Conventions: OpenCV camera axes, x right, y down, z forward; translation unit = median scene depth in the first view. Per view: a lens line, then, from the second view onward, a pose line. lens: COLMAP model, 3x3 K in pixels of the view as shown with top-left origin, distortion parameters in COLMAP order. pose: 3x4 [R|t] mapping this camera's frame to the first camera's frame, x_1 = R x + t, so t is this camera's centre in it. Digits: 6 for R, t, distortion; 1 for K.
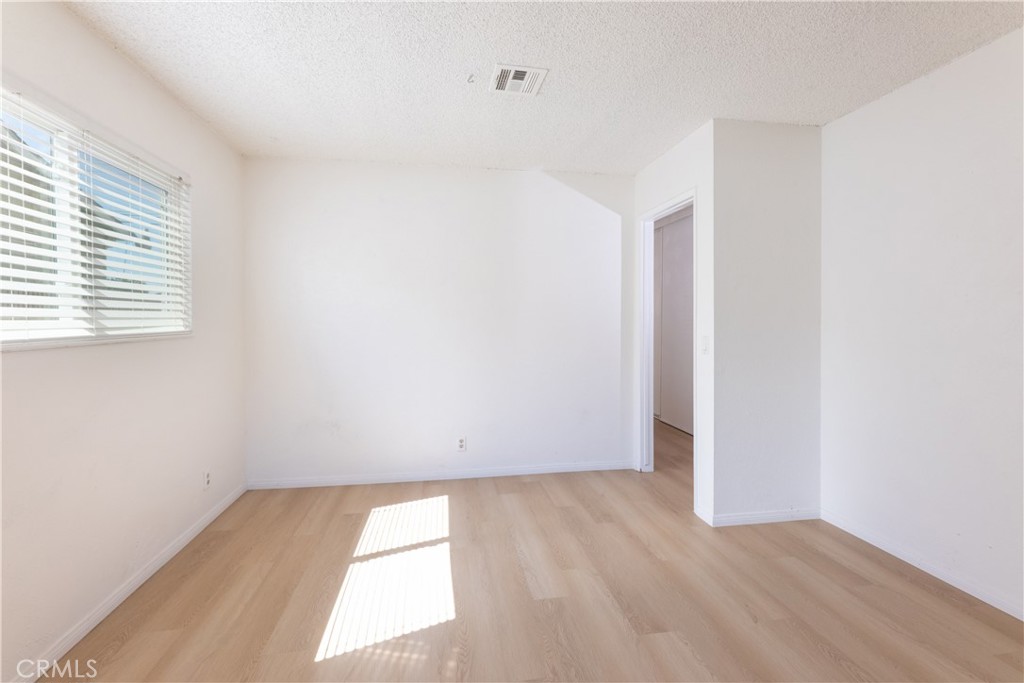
lens RADIAL K [[448.9, 0, 506.7], [0, 448.9, 313.3], [0, 0, 1]] dist [-0.002373, -0.001098]
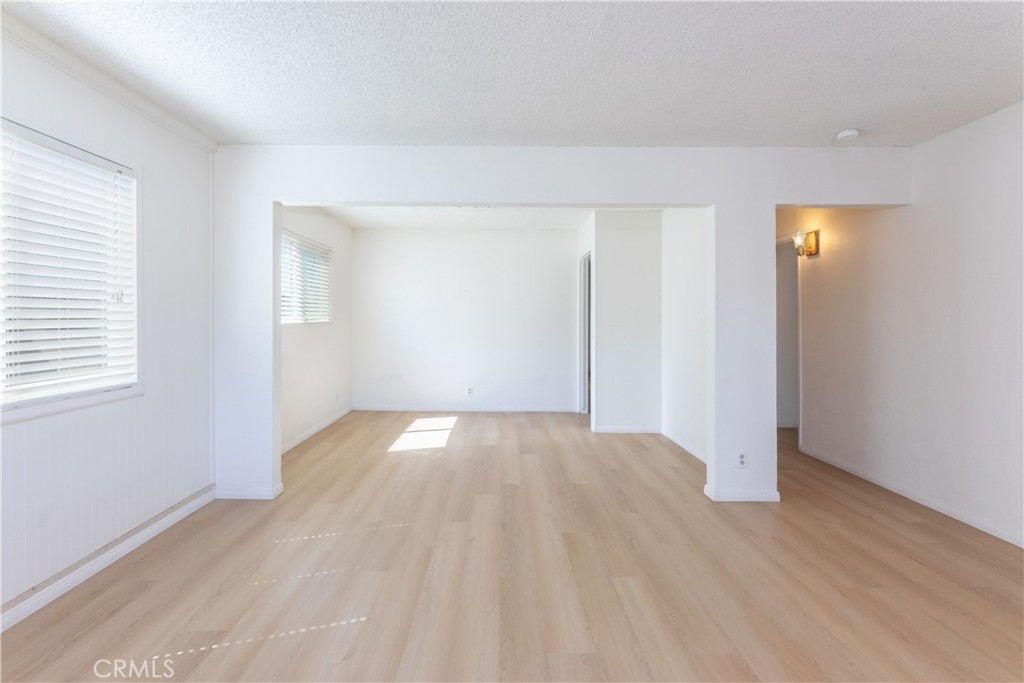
lens RADIAL K [[448.9, 0, 505.5], [0, 448.9, 316.1], [0, 0, 1]] dist [-0.002373, -0.001098]
pose [[0.989099, 0.009413, -0.146950, 0.365131], [-0.008621, 0.999945, 0.006029, -0.006315], [0.146998, -0.004696, 0.989126, -0.860836]]
